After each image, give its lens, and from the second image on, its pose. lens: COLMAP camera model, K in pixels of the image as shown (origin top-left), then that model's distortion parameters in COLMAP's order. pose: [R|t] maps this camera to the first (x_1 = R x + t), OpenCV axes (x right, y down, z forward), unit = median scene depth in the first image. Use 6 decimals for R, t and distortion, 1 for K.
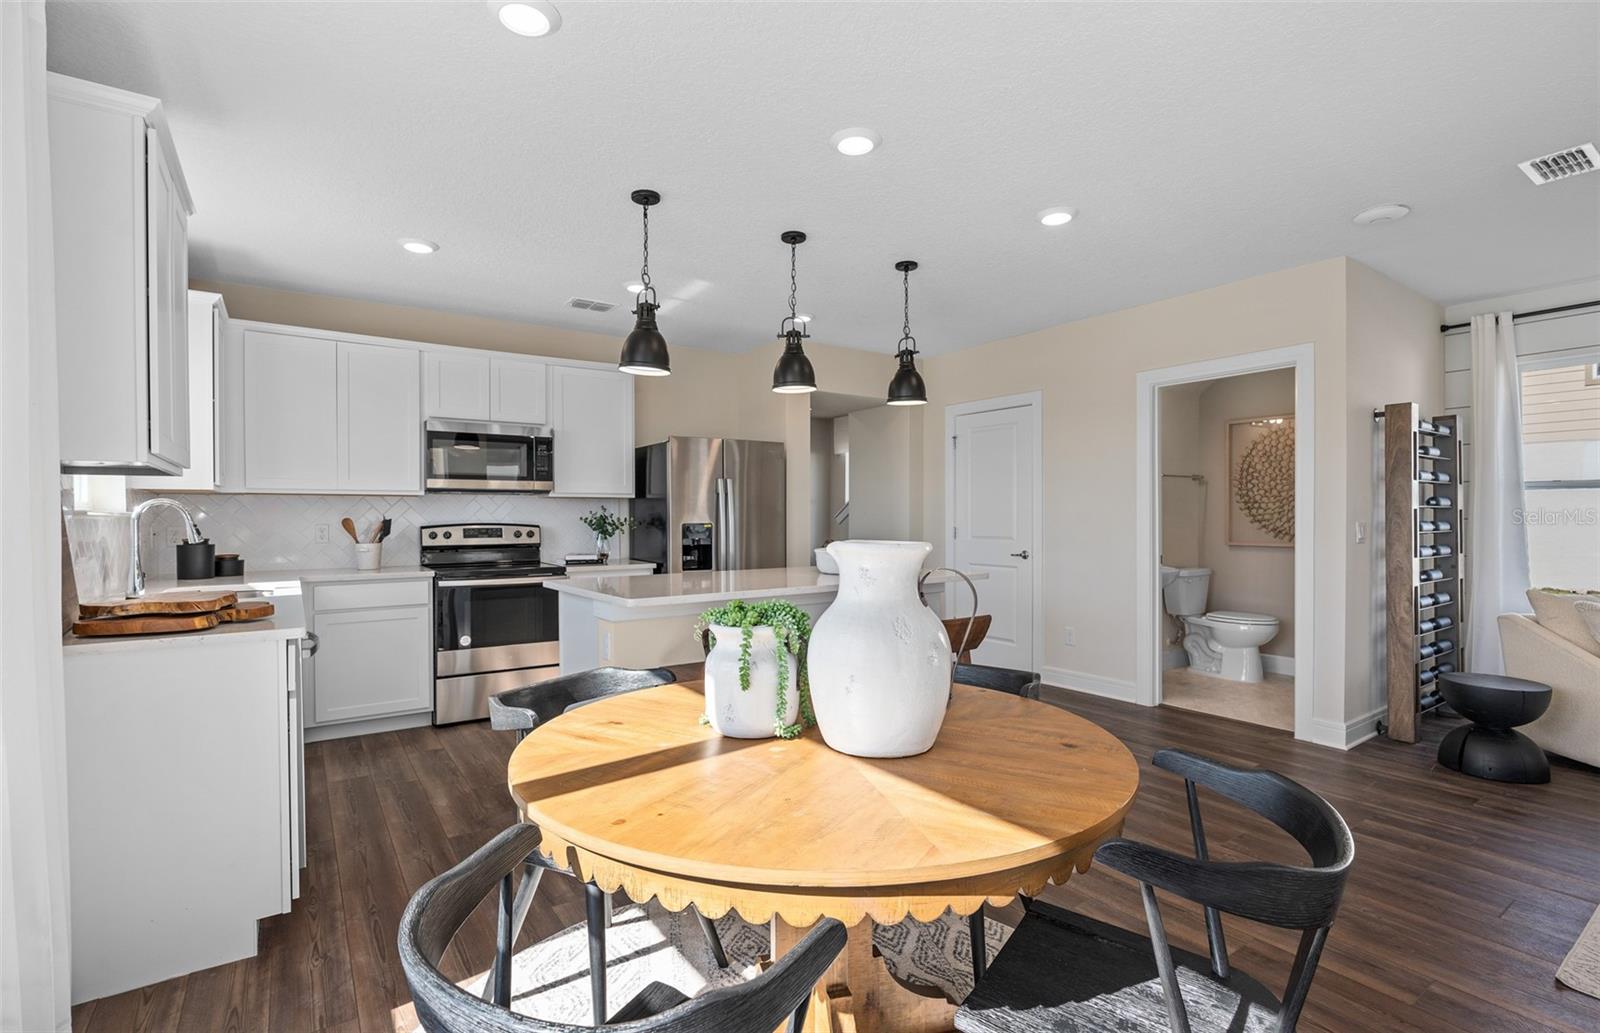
lens RADIAL K [[735.1, 0, 790.7], [0, 735.1, 523.4], [0, 0, 1]] dist [-0.001543, -0.000340]
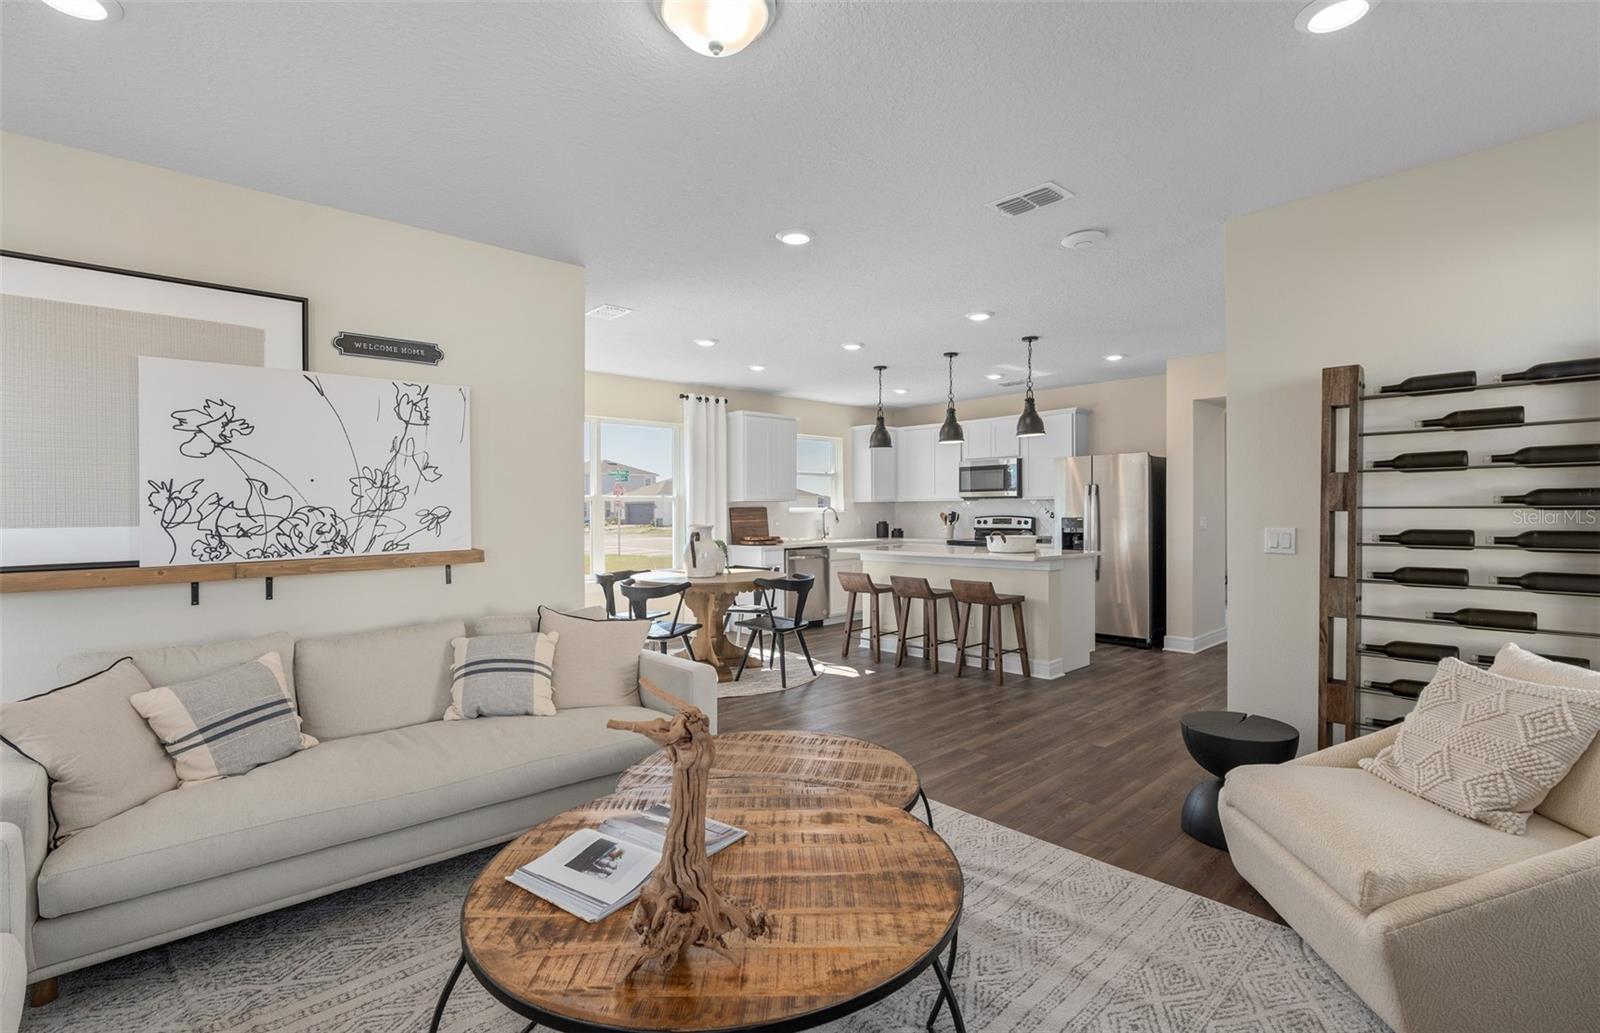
lens RADIAL K [[735.1, 0, 790.7], [0, 735.1, 523.4], [0, 0, 1]] dist [-0.001543, -0.000340]
pose [[0.146777, 0.026822, -0.988806, 1.264707], [0.014386, 0.999469, 0.029247, -0.041035], [0.989065, -0.018517, 0.146314, 0.280210]]
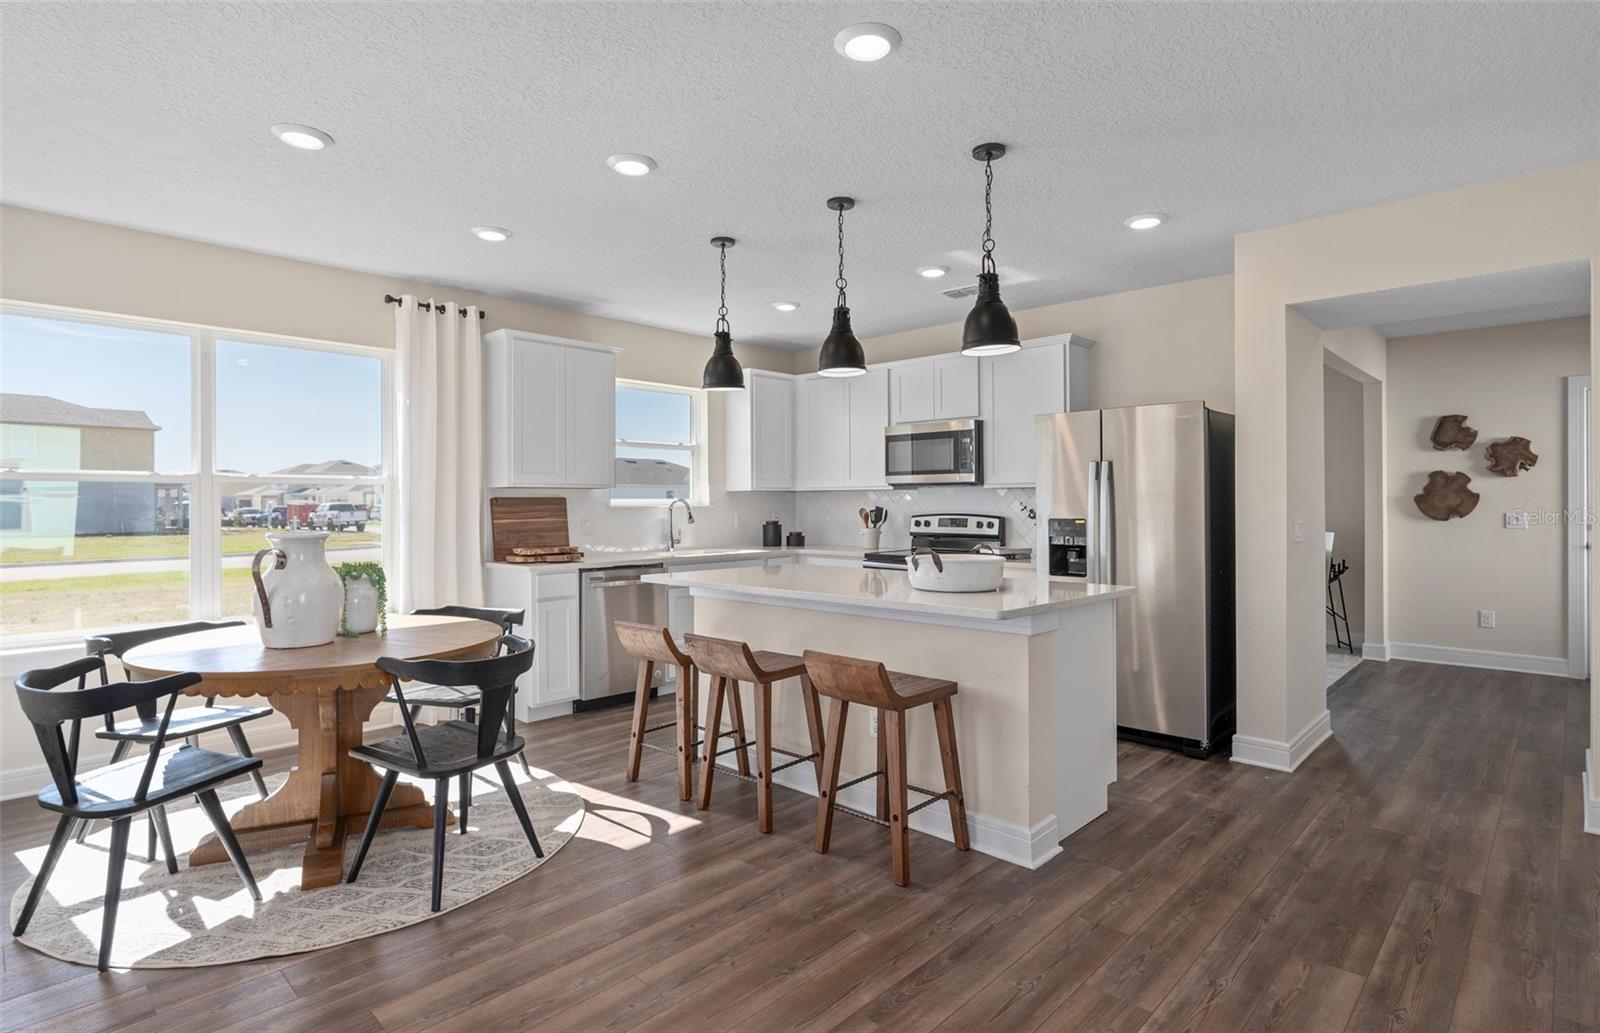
lens RADIAL K [[813.5, 0, 804.5], [0, 813.5, 496.9], [0, 0, 1]] dist [0.001552, 0.000150]
pose [[0.218576, 0.002727, -0.975816, 0.719332], [0.007782, 0.999959, 0.004537, -0.032830], [0.975789, -0.008585, 0.218546, 0.565235]]
